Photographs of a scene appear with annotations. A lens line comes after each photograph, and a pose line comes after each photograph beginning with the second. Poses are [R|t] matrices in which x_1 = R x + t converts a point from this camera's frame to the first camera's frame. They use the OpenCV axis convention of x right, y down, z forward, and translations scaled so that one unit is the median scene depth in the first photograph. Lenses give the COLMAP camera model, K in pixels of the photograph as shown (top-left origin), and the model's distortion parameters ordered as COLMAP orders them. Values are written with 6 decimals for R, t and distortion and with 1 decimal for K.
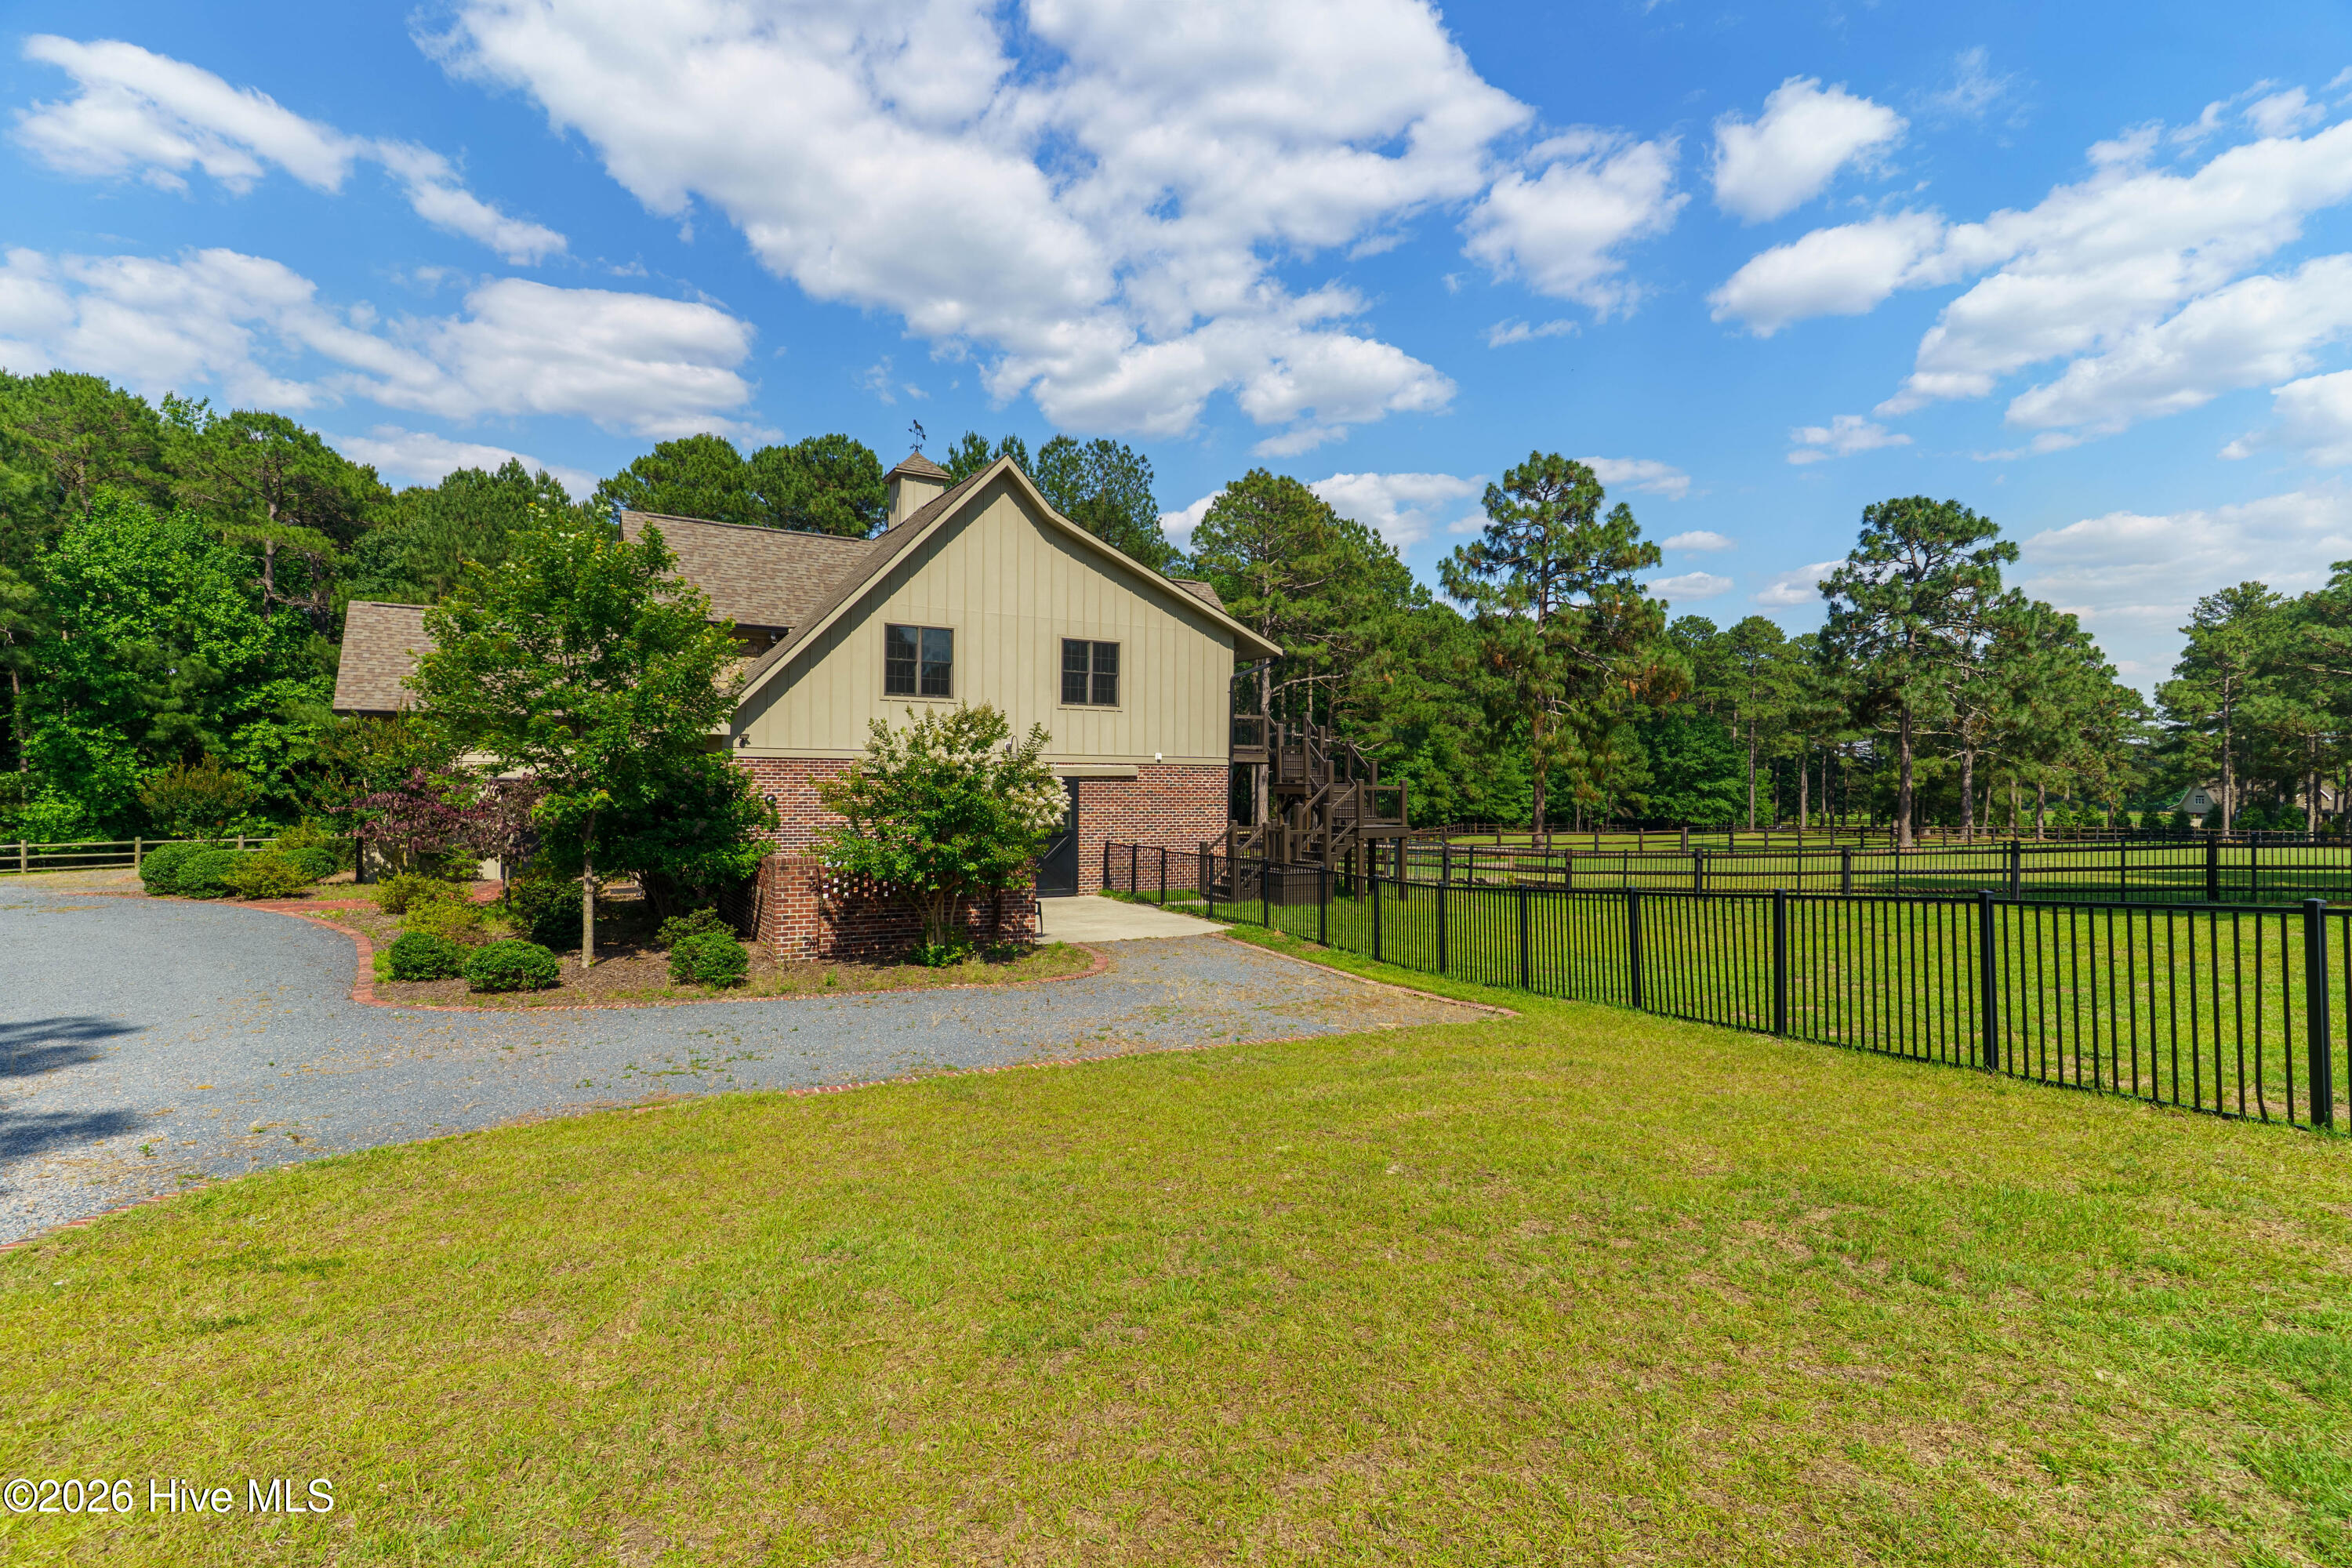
lens RADIAL K [[1145.9, 0, 1168.2], [0, 1145.9, 784.5], [0, 0, 1]] dist [0.003119, 0.000265]
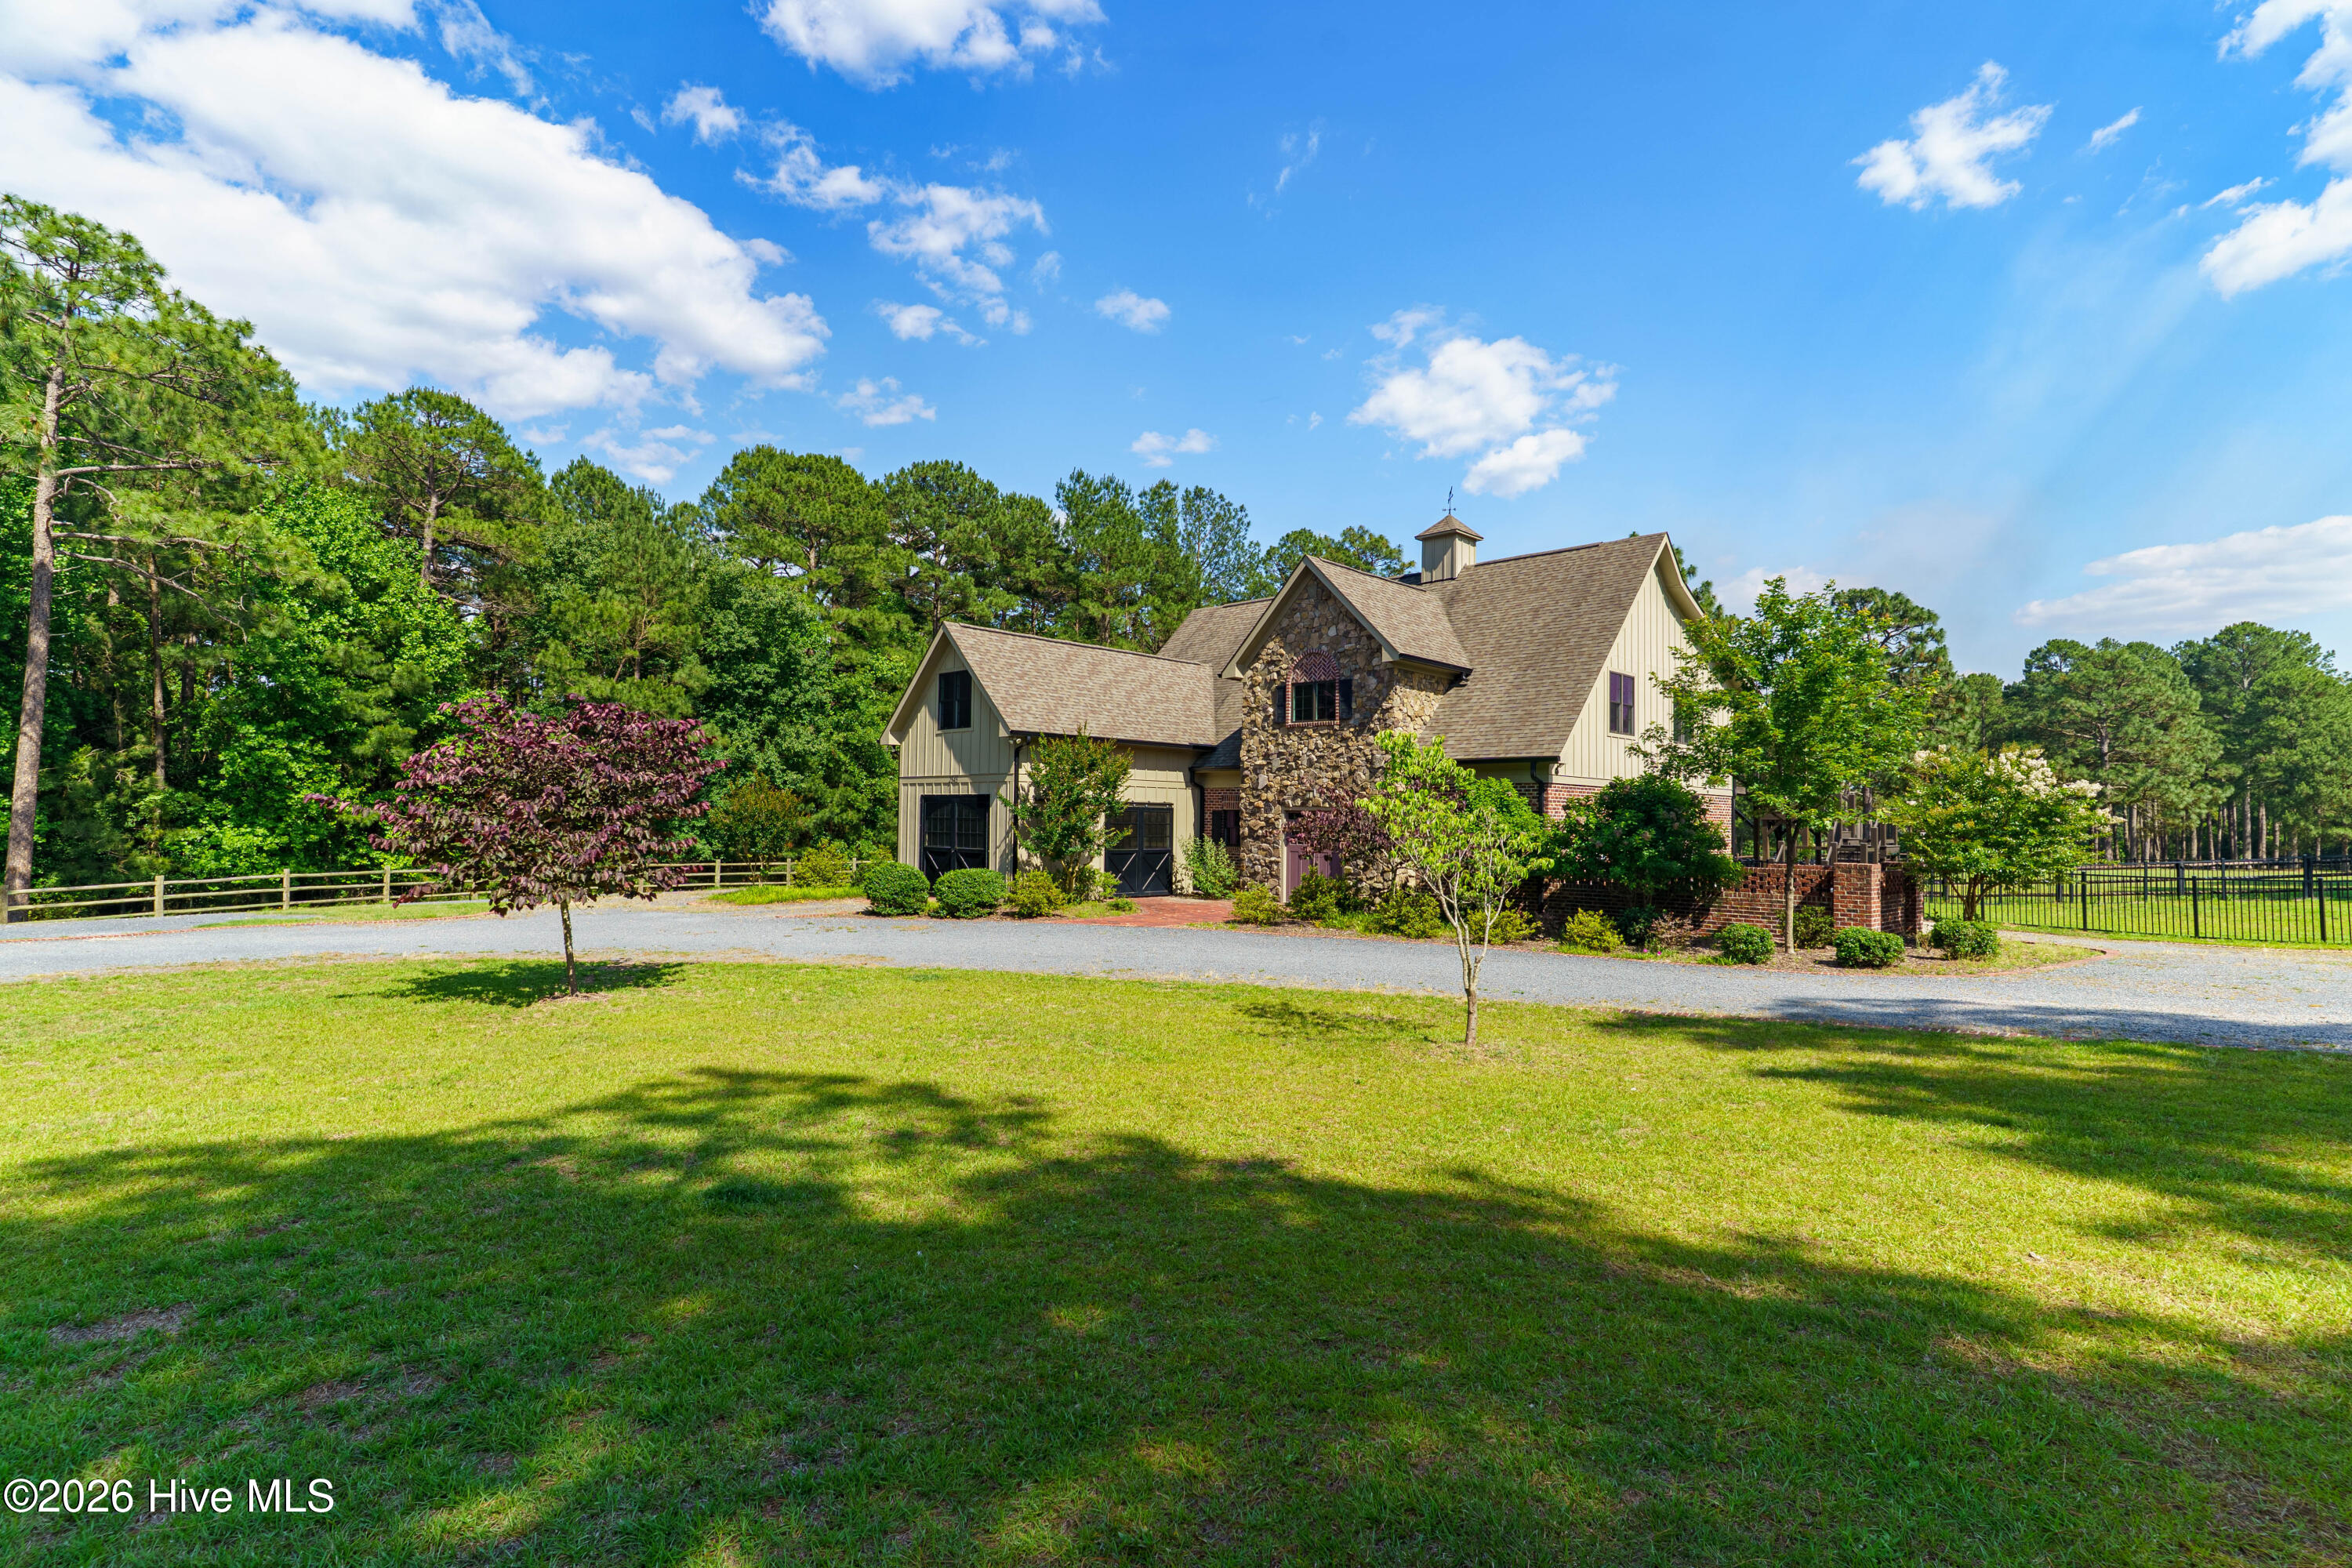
lens RADIAL K [[1145.9, 0, 1168.2], [0, 1145.9, 784.5], [0, 0, 1]] dist [0.003119, 0.000265]
pose [[0.966725, 0.013061, 0.255485, -0.491970], [-0.005285, 0.999502, -0.031099, 0.007046], [-0.255764, 0.028714, 0.966313, -0.004241]]
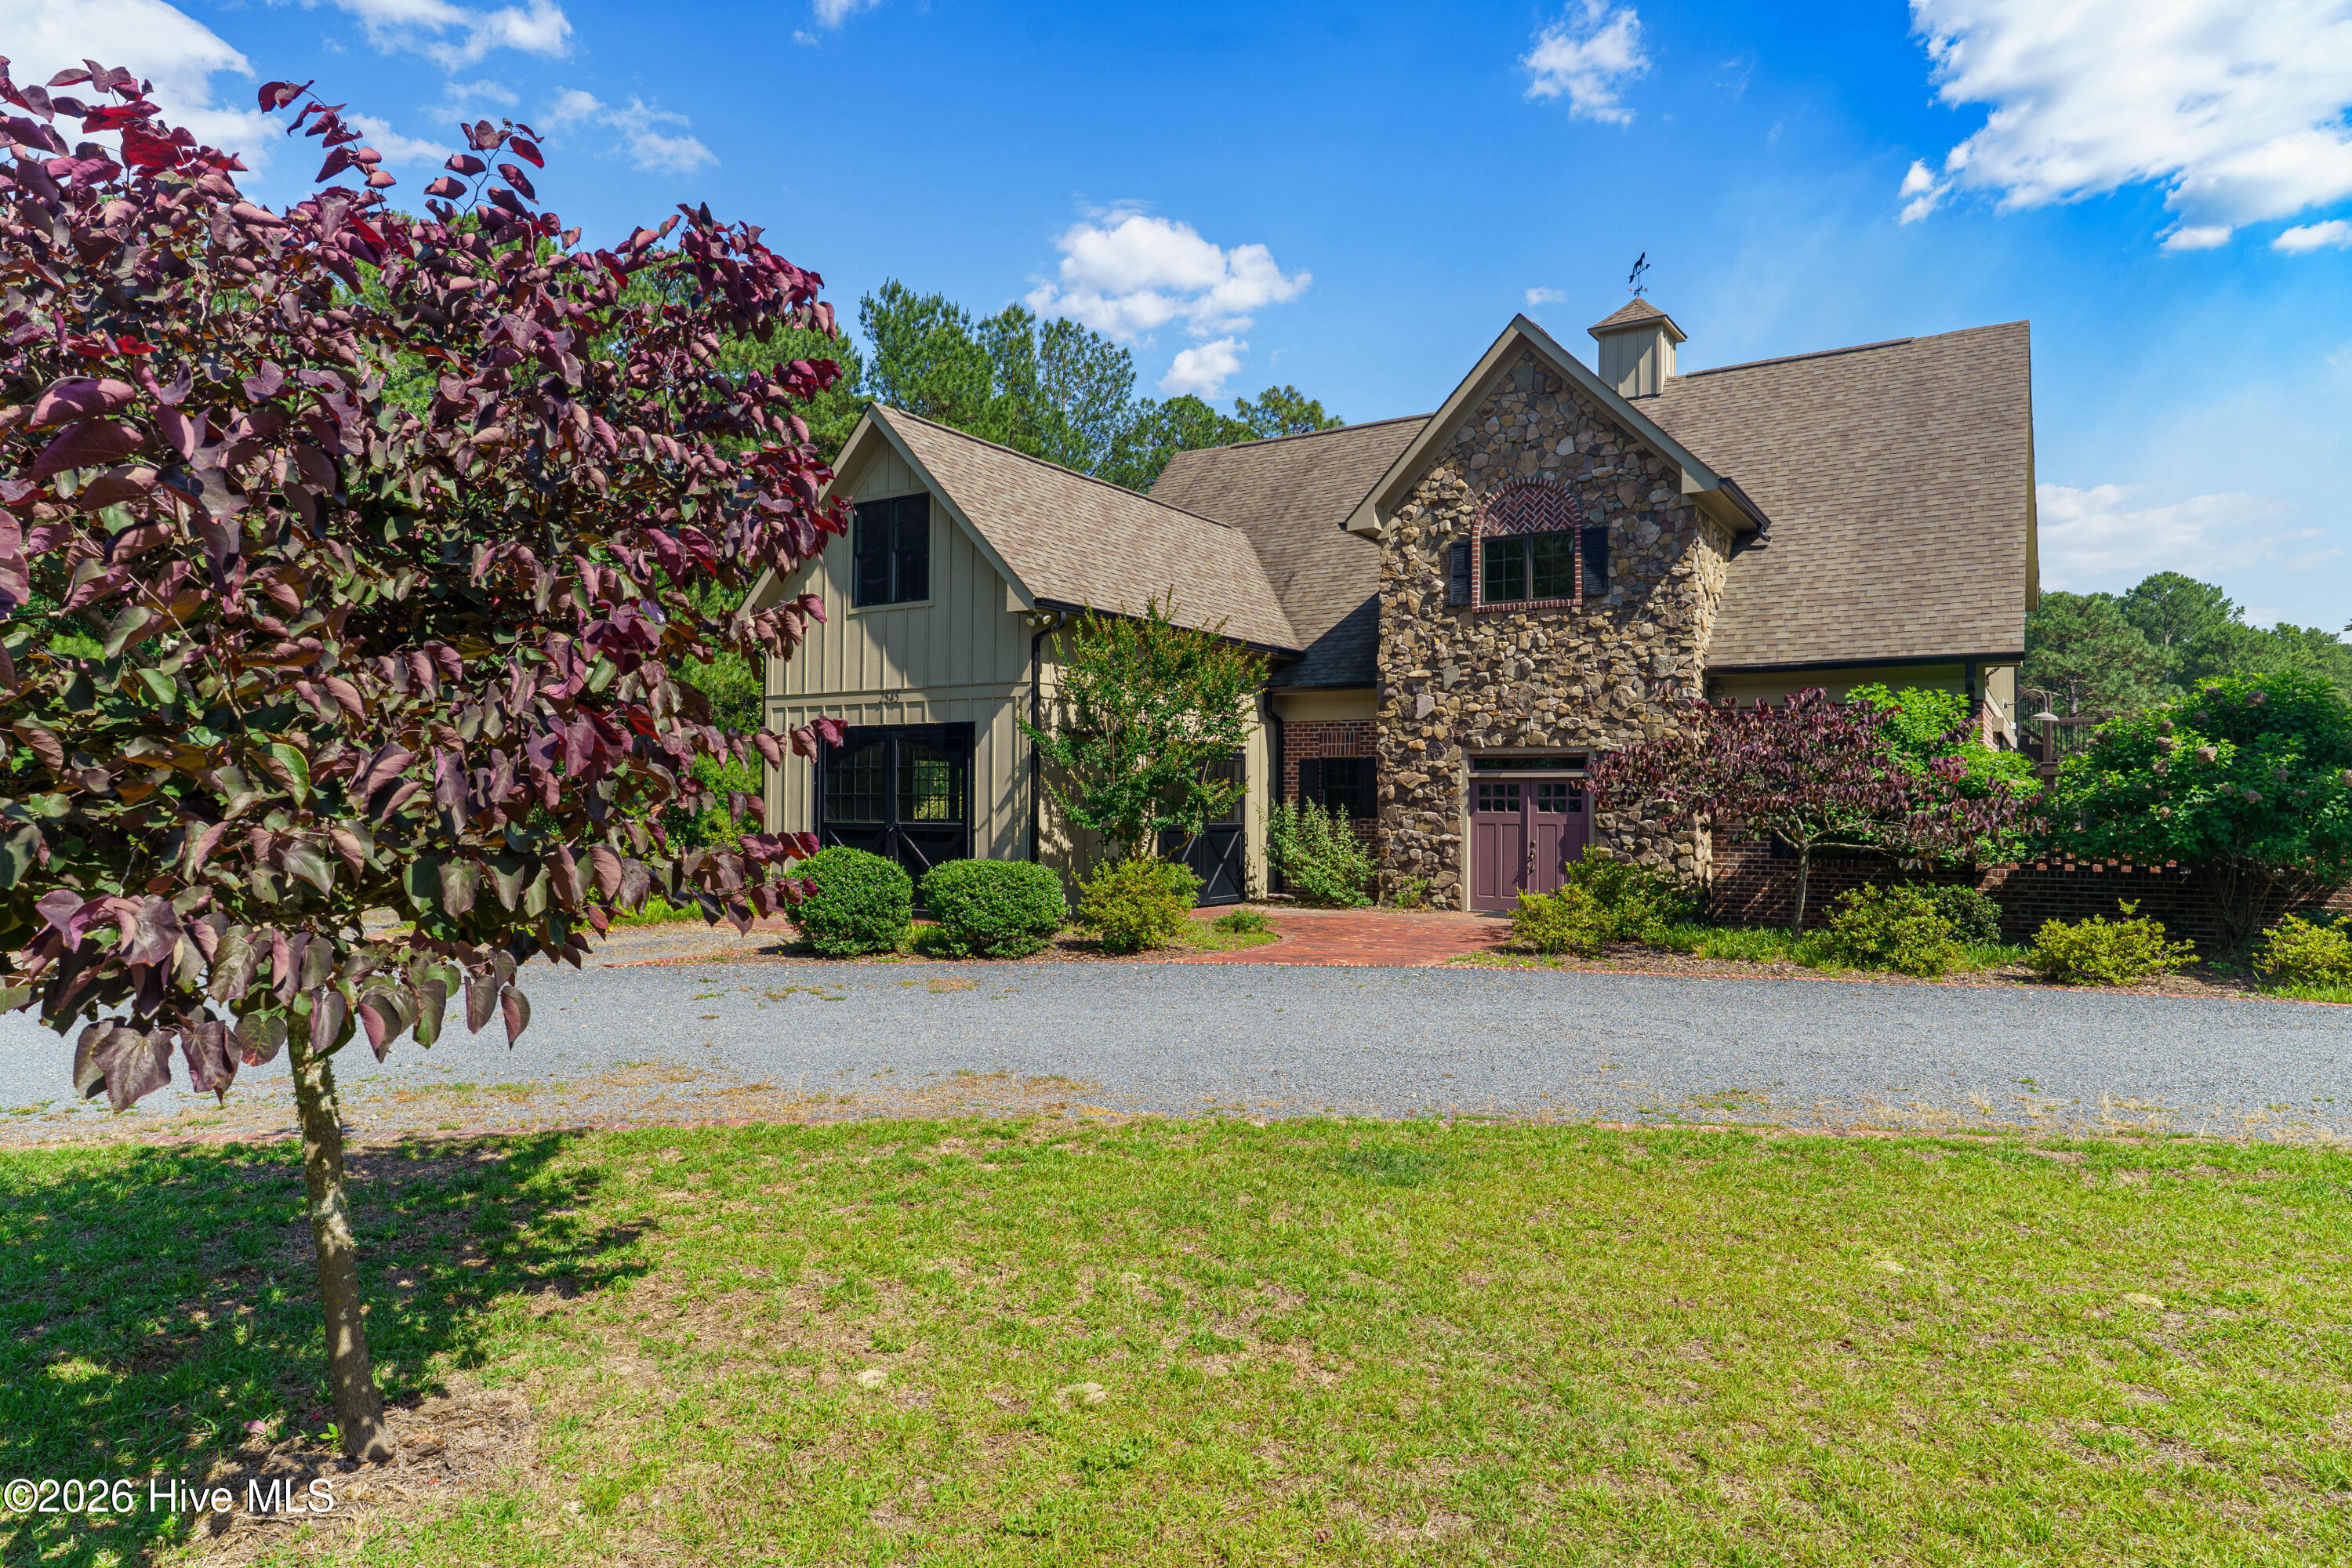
lens RADIAL K [[1398.2, 0, 1171.5], [0, 1398.2, 795.1], [0, 0, 1]] dist [-0.006418, -0.000338]
pose [[0.896007, 0.002487, 0.444032, -0.555437], [0.000652, 0.999976, -0.006916, 0.017562], [-0.444039, 0.006486, 0.895984, 0.225621]]
